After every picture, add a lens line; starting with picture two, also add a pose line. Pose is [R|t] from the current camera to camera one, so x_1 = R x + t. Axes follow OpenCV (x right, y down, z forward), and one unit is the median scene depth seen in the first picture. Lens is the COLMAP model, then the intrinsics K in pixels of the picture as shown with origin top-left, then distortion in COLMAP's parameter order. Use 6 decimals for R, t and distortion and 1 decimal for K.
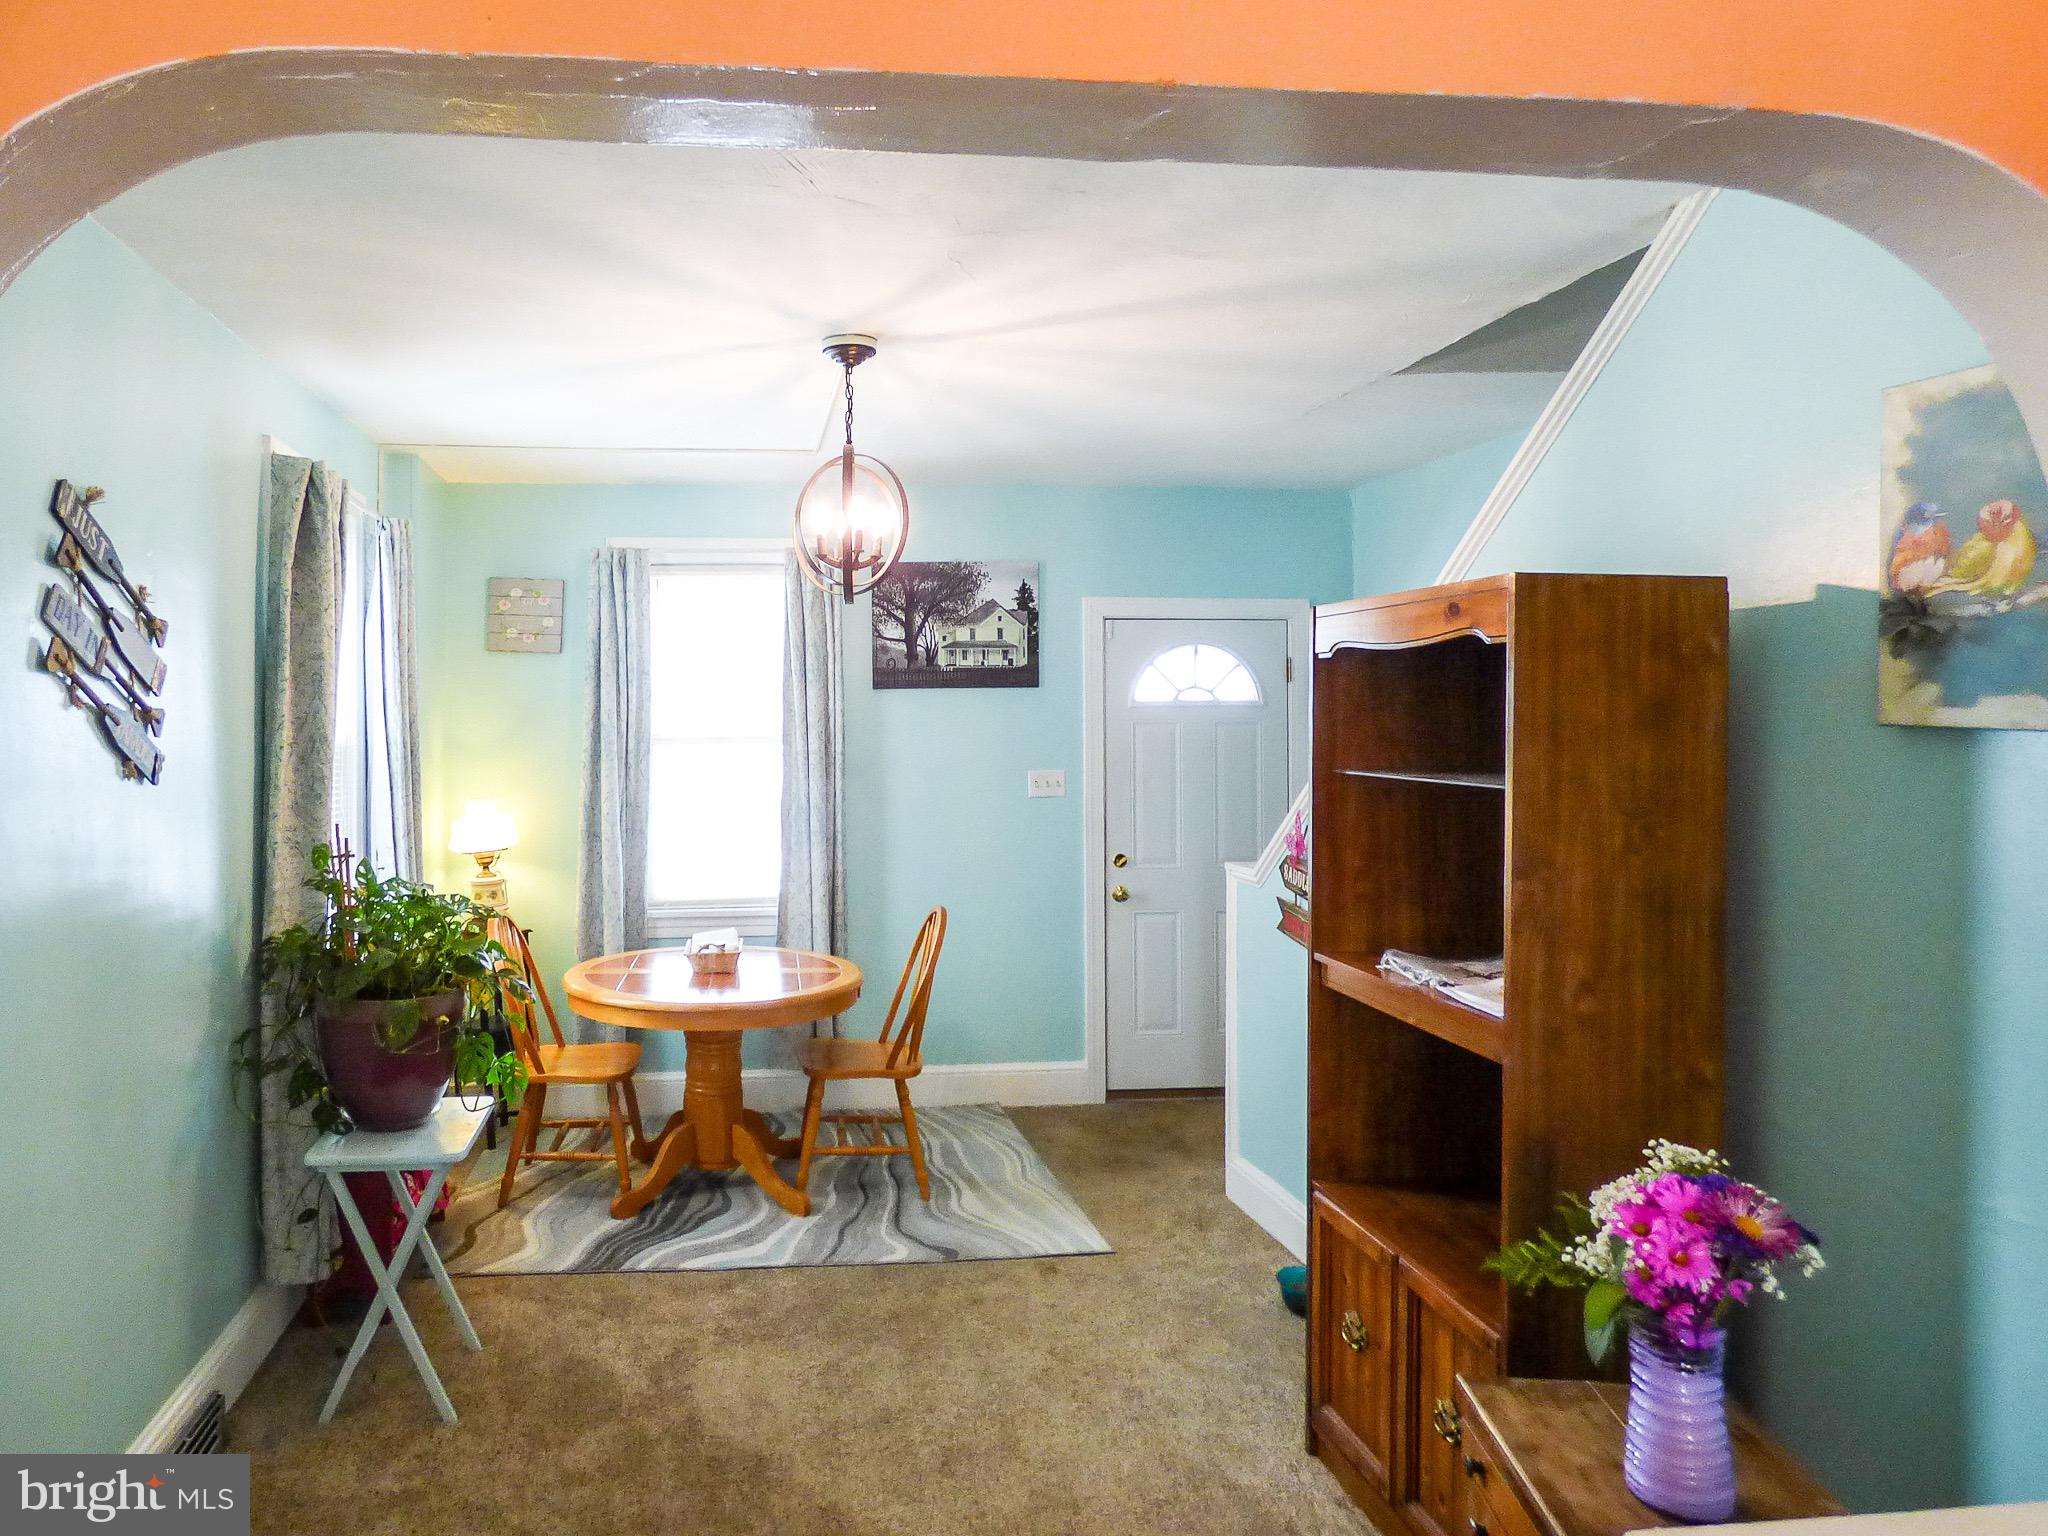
lens RADIAL K [[1570.5, 0, 1019.1], [0, 1570.5, 714.0], [0, 0, 1]] dist [-0.004906, 0.001612]
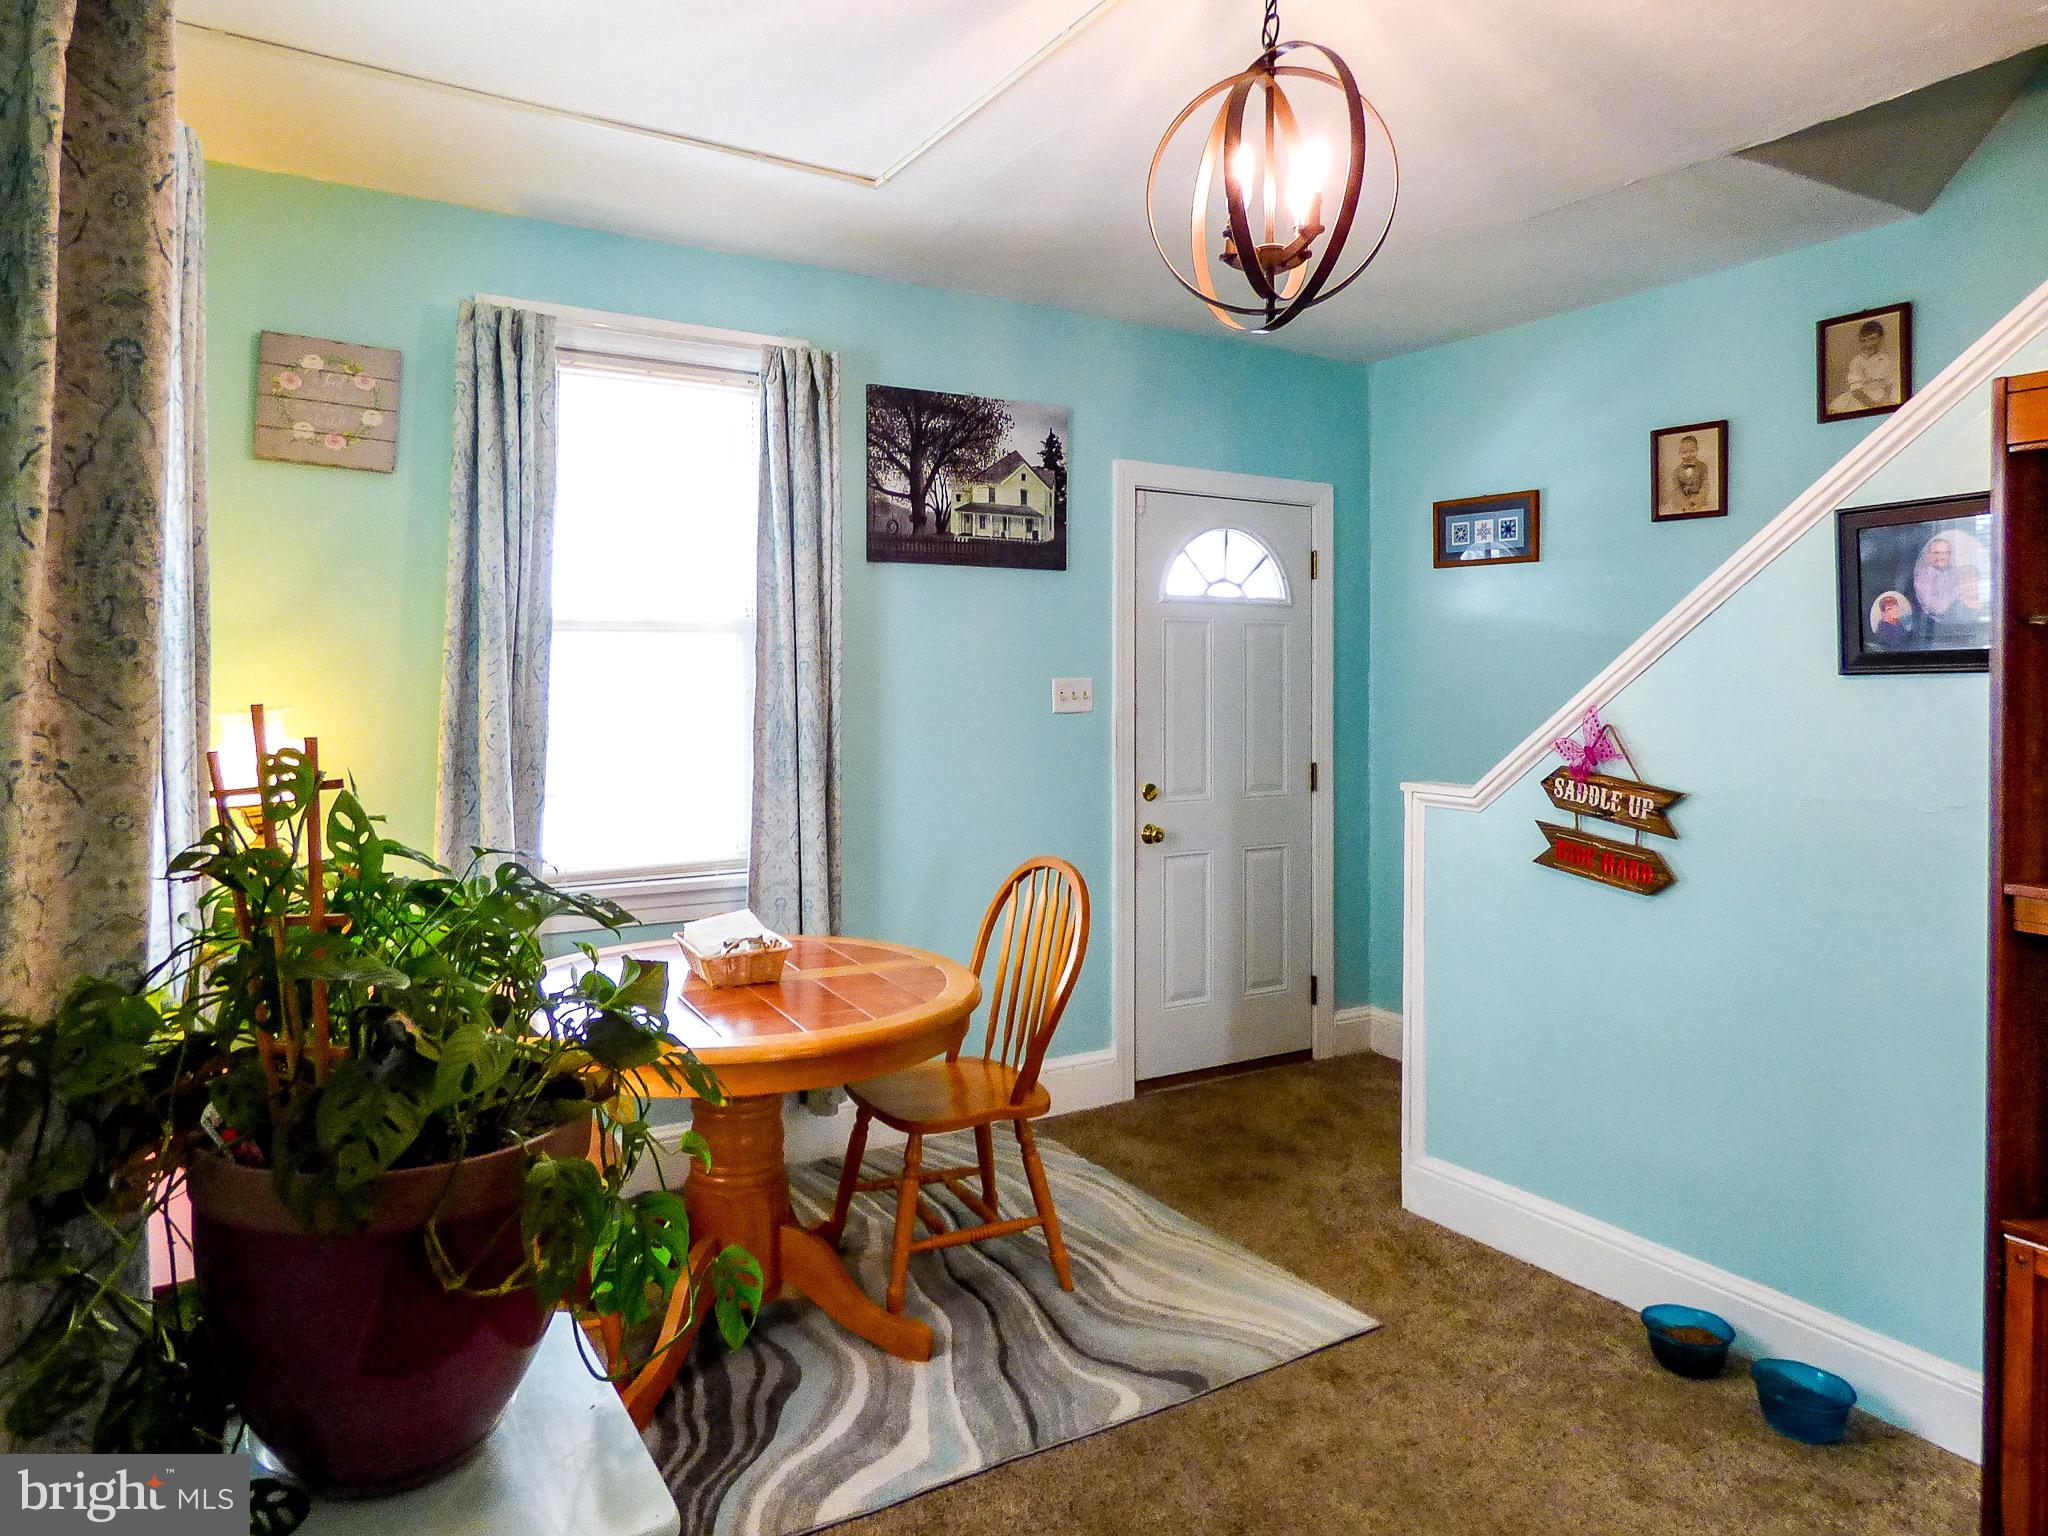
lens RADIAL K [[1243.1, 0, 971.0], [0, 1243.1, 692.9], [0, 0, 1]] dist [-0.002082, -0.000326]
pose [[0.902101, 0.006930, 0.431469, -0.389261], [-0.001923, 0.999926, -0.012039, 0.067213], [-0.431520, 0.010031, 0.902047, 0.622026]]
